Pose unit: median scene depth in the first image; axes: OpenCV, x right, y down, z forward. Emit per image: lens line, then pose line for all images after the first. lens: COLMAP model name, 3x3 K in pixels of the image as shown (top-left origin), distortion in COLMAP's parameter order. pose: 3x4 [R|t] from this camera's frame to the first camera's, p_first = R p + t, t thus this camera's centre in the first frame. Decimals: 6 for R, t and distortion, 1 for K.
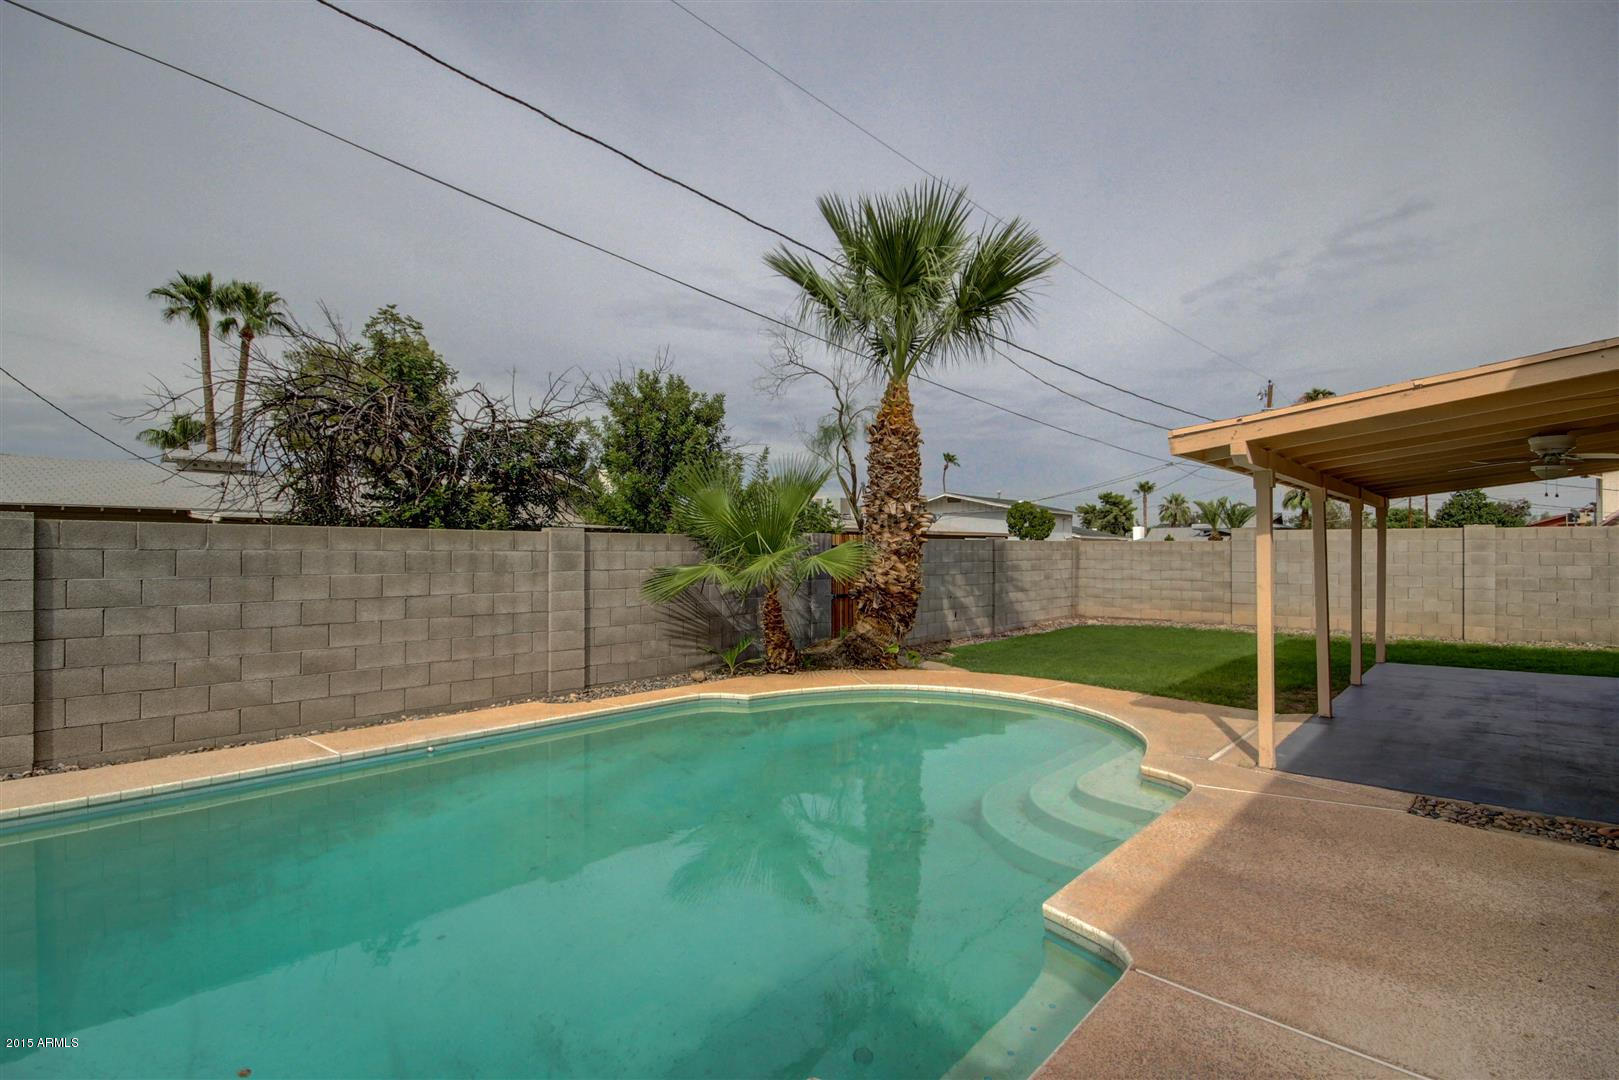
lens RADIAL K [[728.1, 0, 810.8], [0, 728.1, 566.0], [0, 0, 1]] dist [-0.000433, 0.000223]
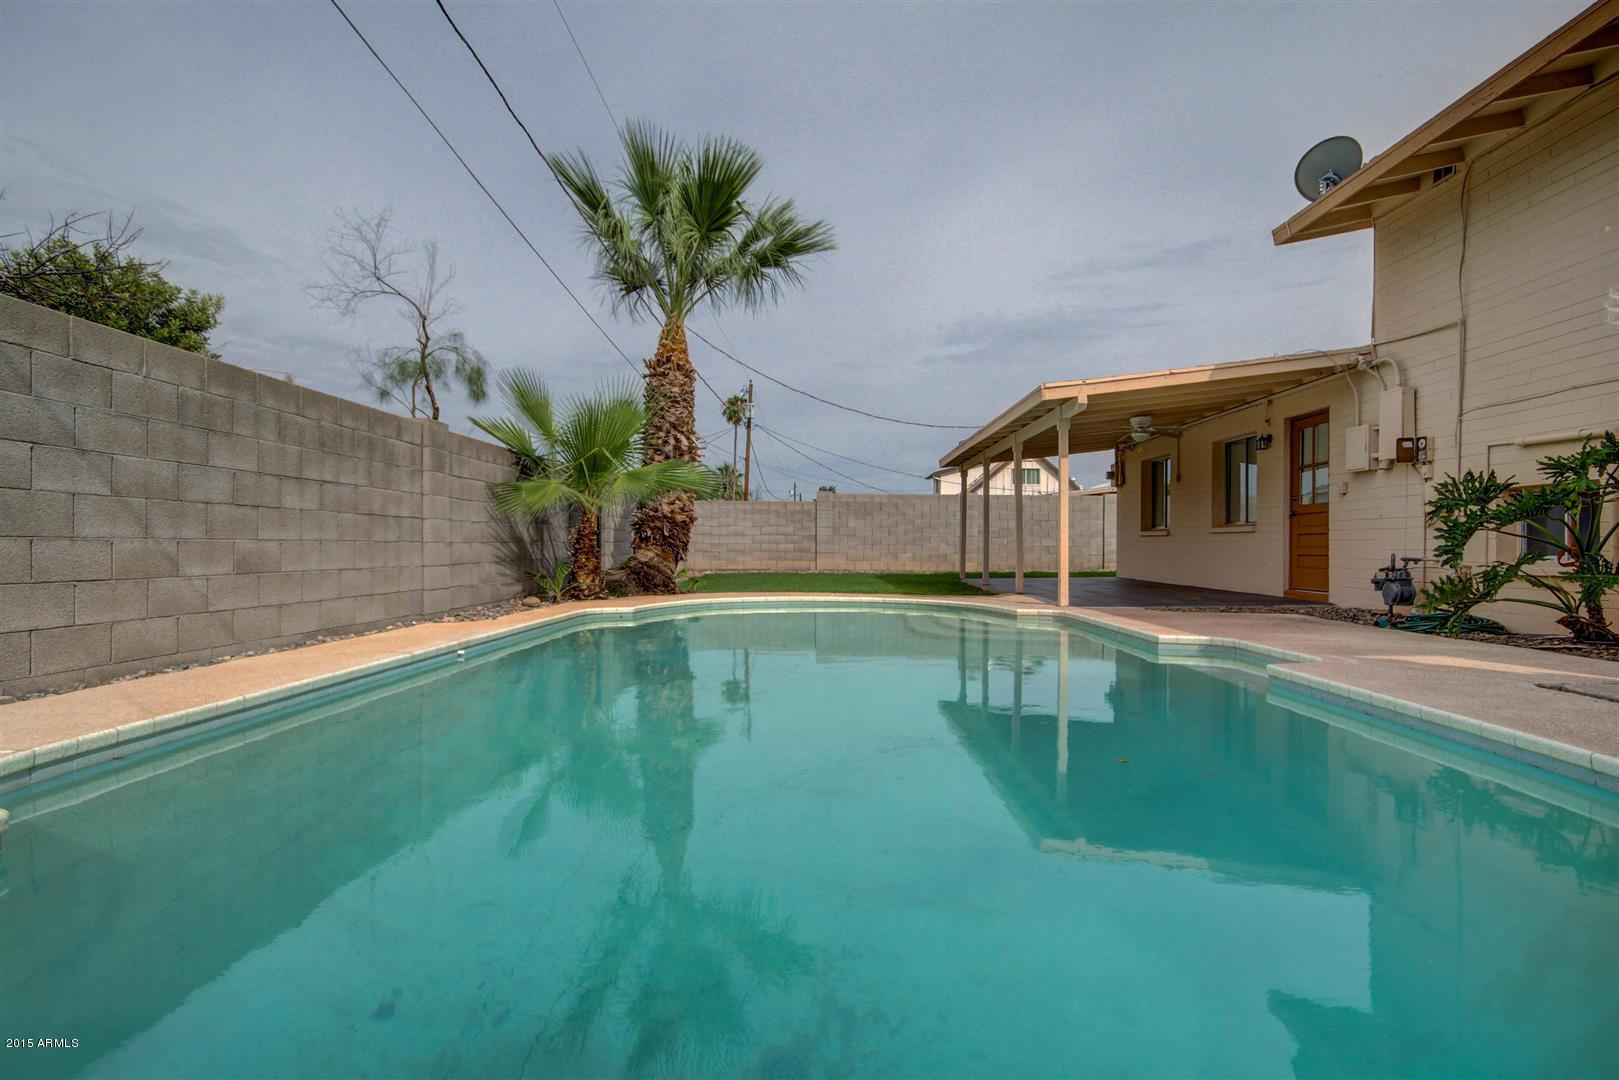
lens RADIAL K [[746.5, 0, 809.5], [0, 746.5, 545.2], [0, 0, 1]] dist [0.015650, 0.000277]
pose [[0.784586, -0.004594, 0.620004, -0.452601], [0.004111, 0.999989, 0.002208, 0.077441], [-0.620007, 0.000817, 0.784596, 0.042936]]
